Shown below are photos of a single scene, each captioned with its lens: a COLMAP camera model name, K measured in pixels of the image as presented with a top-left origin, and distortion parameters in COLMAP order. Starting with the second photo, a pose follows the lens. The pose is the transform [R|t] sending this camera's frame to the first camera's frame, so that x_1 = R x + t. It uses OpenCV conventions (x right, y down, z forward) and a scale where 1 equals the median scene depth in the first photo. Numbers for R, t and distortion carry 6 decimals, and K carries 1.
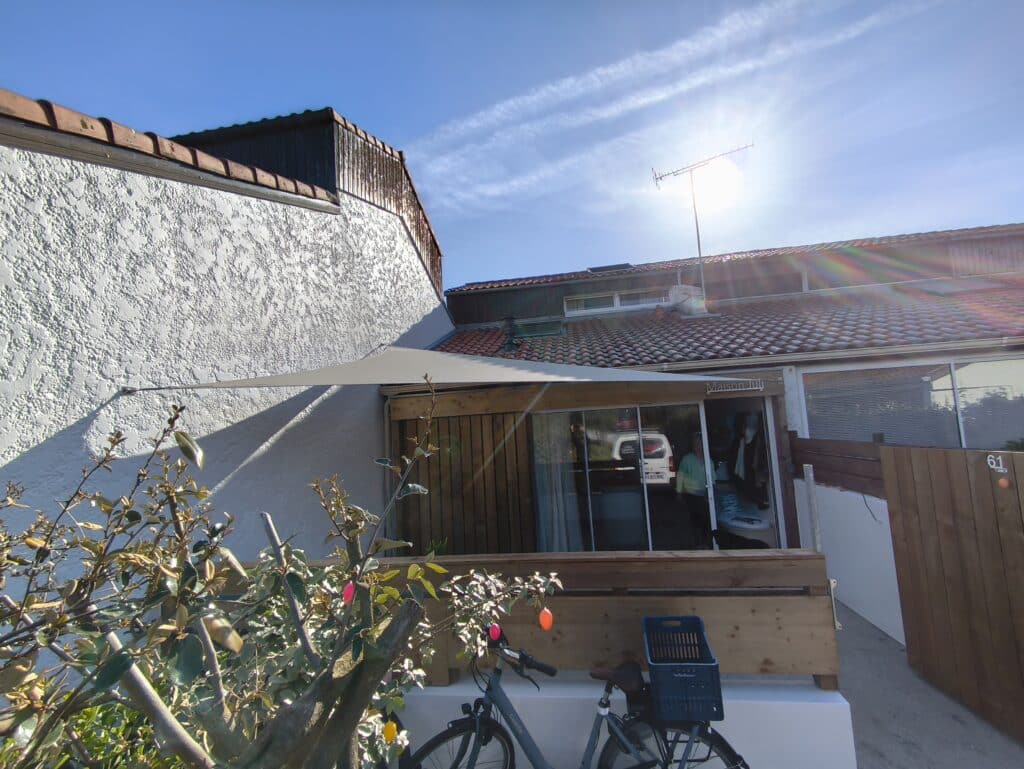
lens RADIAL K [[462.2, 0, 517.4], [0, 462.2, 391.7], [0, 0, 1]] dist [0.001190, 0.000350]
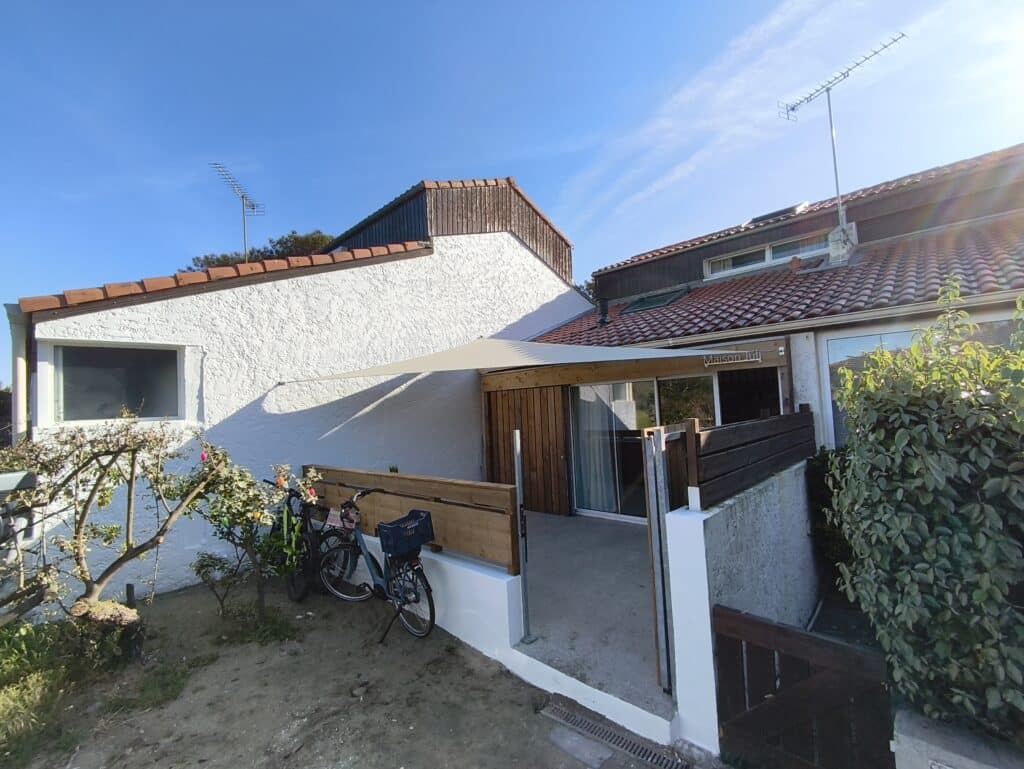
lens RADIAL K [[459.0, 0, 512.0], [0, 459.0, 384.5], [0, 0, 1]] dist [0.074345, -0.048419]
pose [[0.814488, -0.007246, -0.580135, 0.828726], [0.046126, 0.997566, 0.052298, -0.038556], [0.578344, -0.069356, 0.812839, -0.103346]]
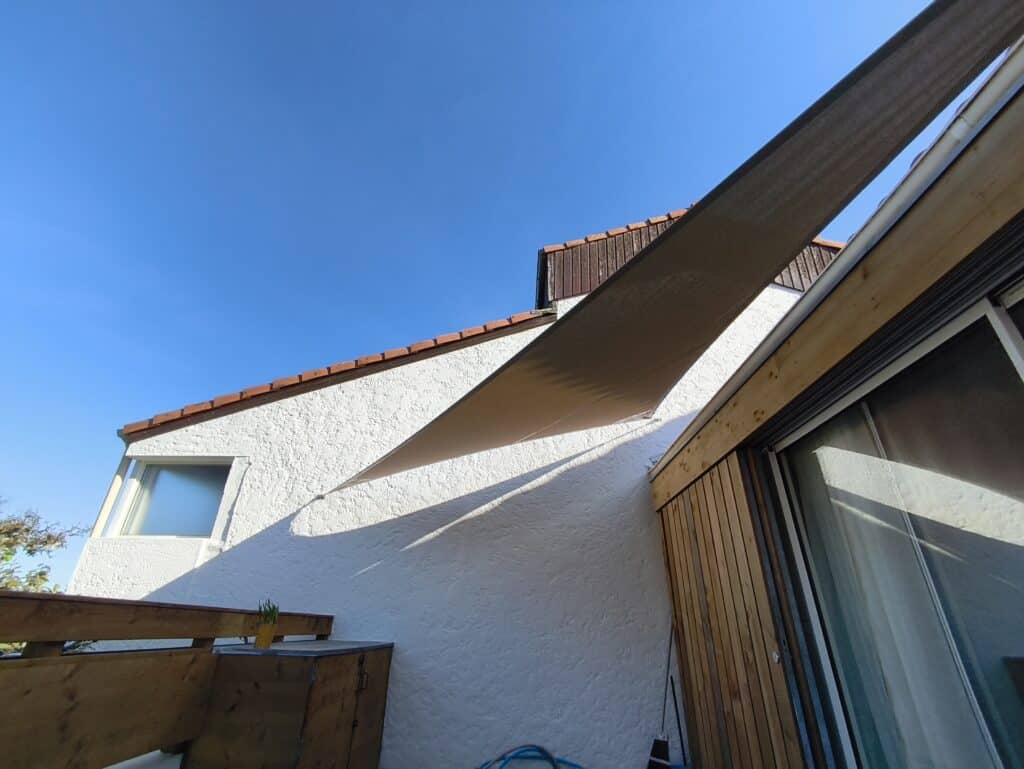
lens RADIAL K [[459.0, 0, 512.0], [0, 459.0, 384.5], [0, 0, 1]] dist [0.074345, -0.048419]
pose [[0.114619, -0.407361, -0.906046, 0.636864], [0.055426, 0.913258, -0.403593, 0.226234], [0.991862, -0.003959, 0.127255, 0.930818]]
